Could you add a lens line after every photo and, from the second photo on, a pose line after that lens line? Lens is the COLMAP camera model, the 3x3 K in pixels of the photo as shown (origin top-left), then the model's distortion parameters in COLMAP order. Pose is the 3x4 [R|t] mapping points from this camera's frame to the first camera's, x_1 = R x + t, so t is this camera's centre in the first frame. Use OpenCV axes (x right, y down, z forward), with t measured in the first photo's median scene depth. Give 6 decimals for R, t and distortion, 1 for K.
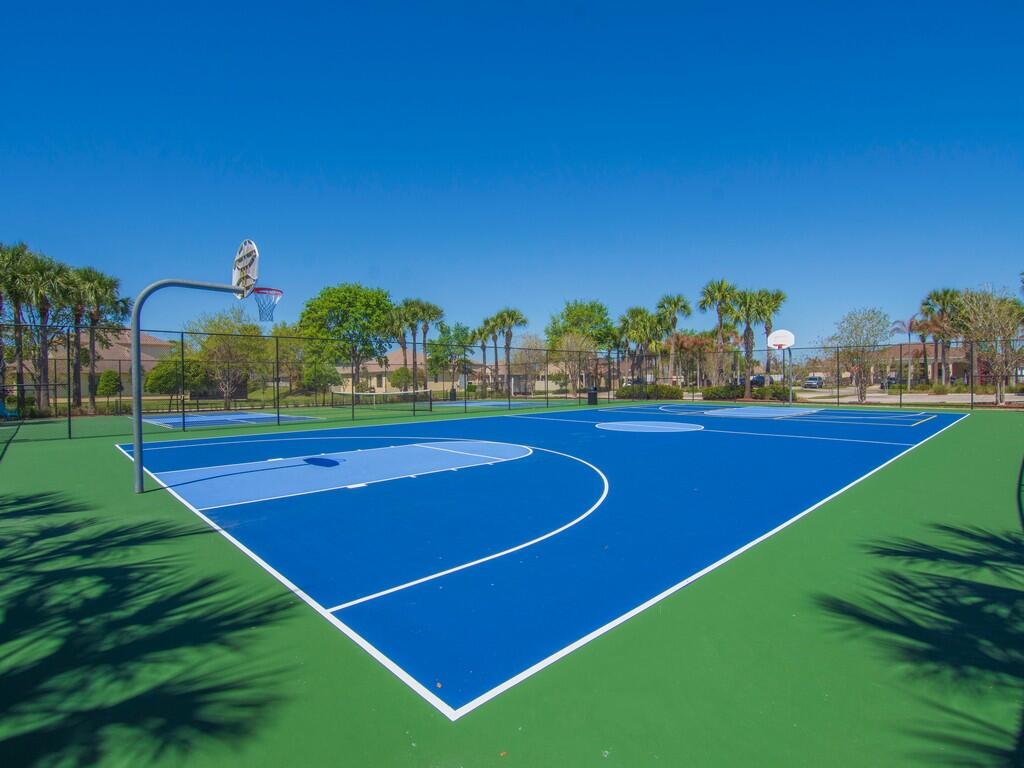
lens RADIAL K [[525.1, 0, 512.0], [0, 525.1, 384.0], [0, 0, 1]] dist [-0.014509, 0.000469]
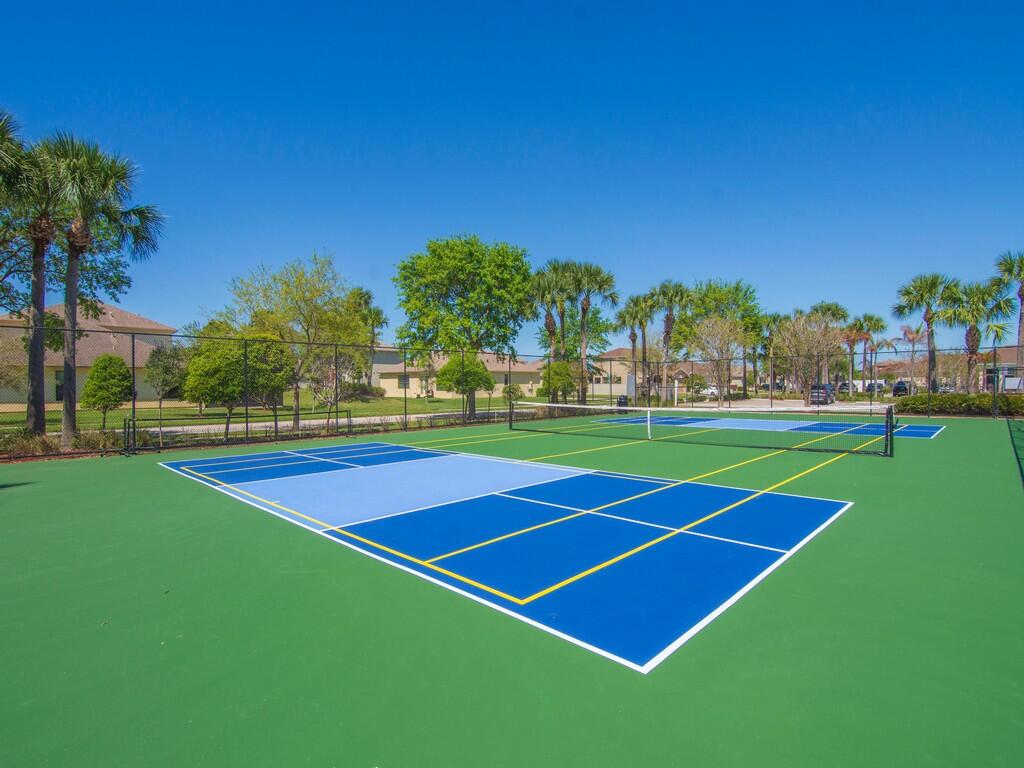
lens RADIAL K [[534.4, 0, 512.0], [0, 534.4, 384.0], [0, 0, 1]] dist [0.003286, -0.009718]
pose [[0.999552, 0.010944, 0.027869, -0.331006], [-0.010814, 0.999930, -0.004808, -0.001951], [-0.027920, 0.004505, 0.999600, 0.398908]]
